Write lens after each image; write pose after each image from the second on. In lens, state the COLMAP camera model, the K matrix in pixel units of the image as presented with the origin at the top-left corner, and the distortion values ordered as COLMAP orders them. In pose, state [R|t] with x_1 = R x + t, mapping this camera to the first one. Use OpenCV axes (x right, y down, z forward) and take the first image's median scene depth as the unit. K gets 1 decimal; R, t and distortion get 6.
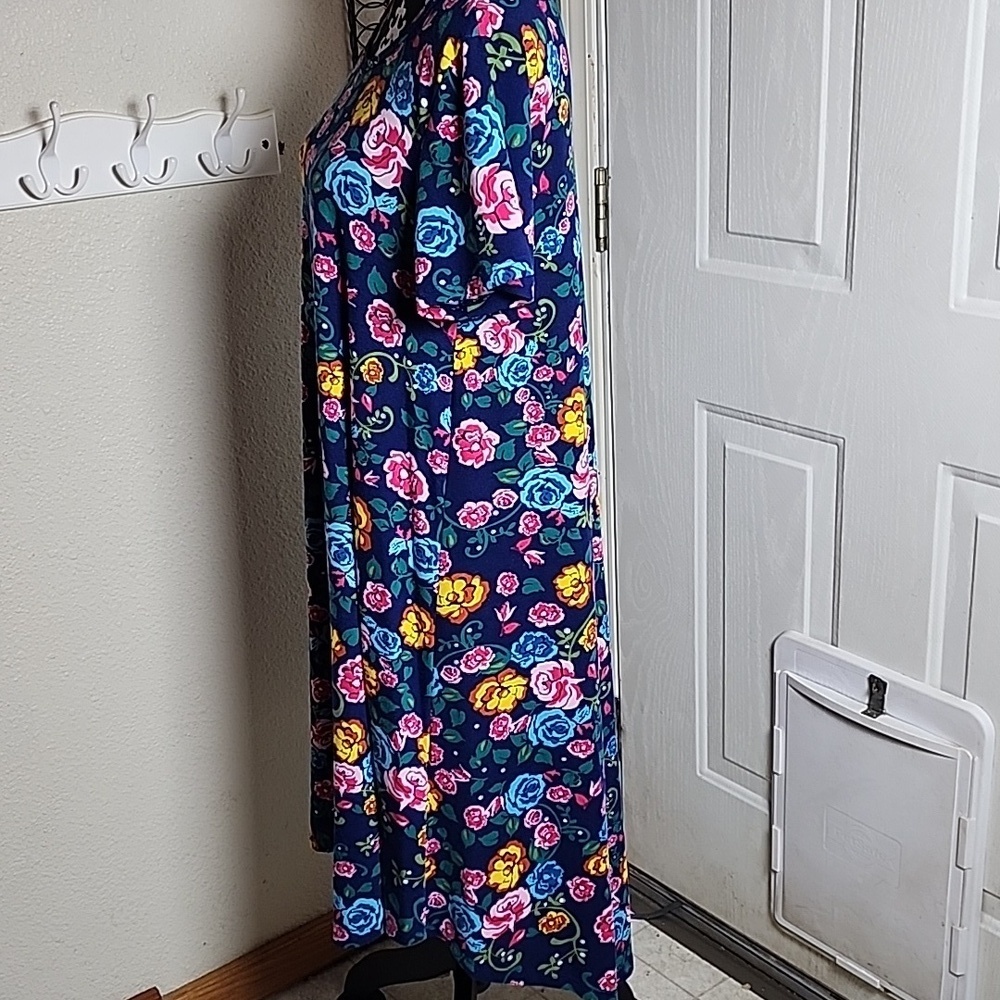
lens RADIAL K [[1458.7, 0, 504.3], [0, 1458.7, 495.9], [0, 0, 1]] dist [0.111815, 0.000000]
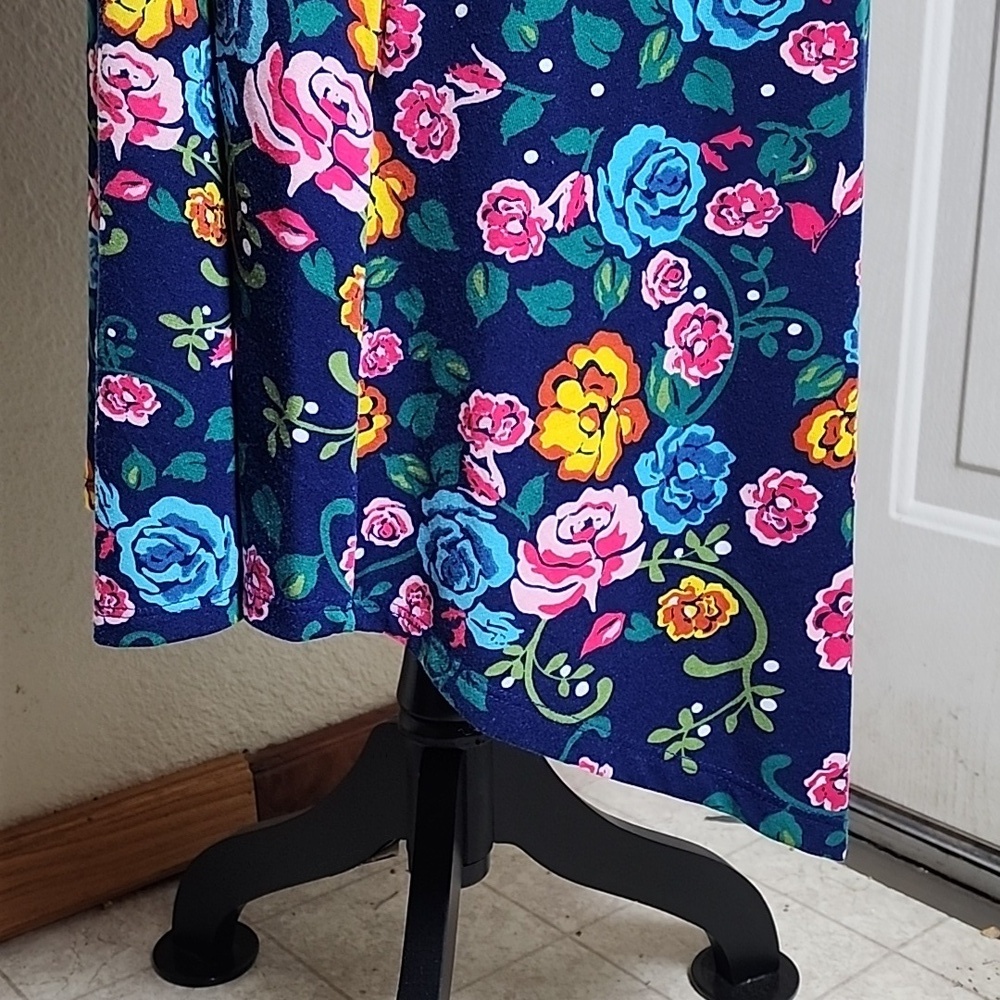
lens RADIAL K [[1458.7, 0, 495.8], [0, 1458.7, 503.2], [0, 0, 1]] dist [0.111815, 0.000000]
pose [[0.998750, 0.034301, 0.036371, -0.032595], [-0.031343, 0.996382, -0.078995, 0.302701], [-0.038949, 0.077756, 0.996211, 0.650215]]
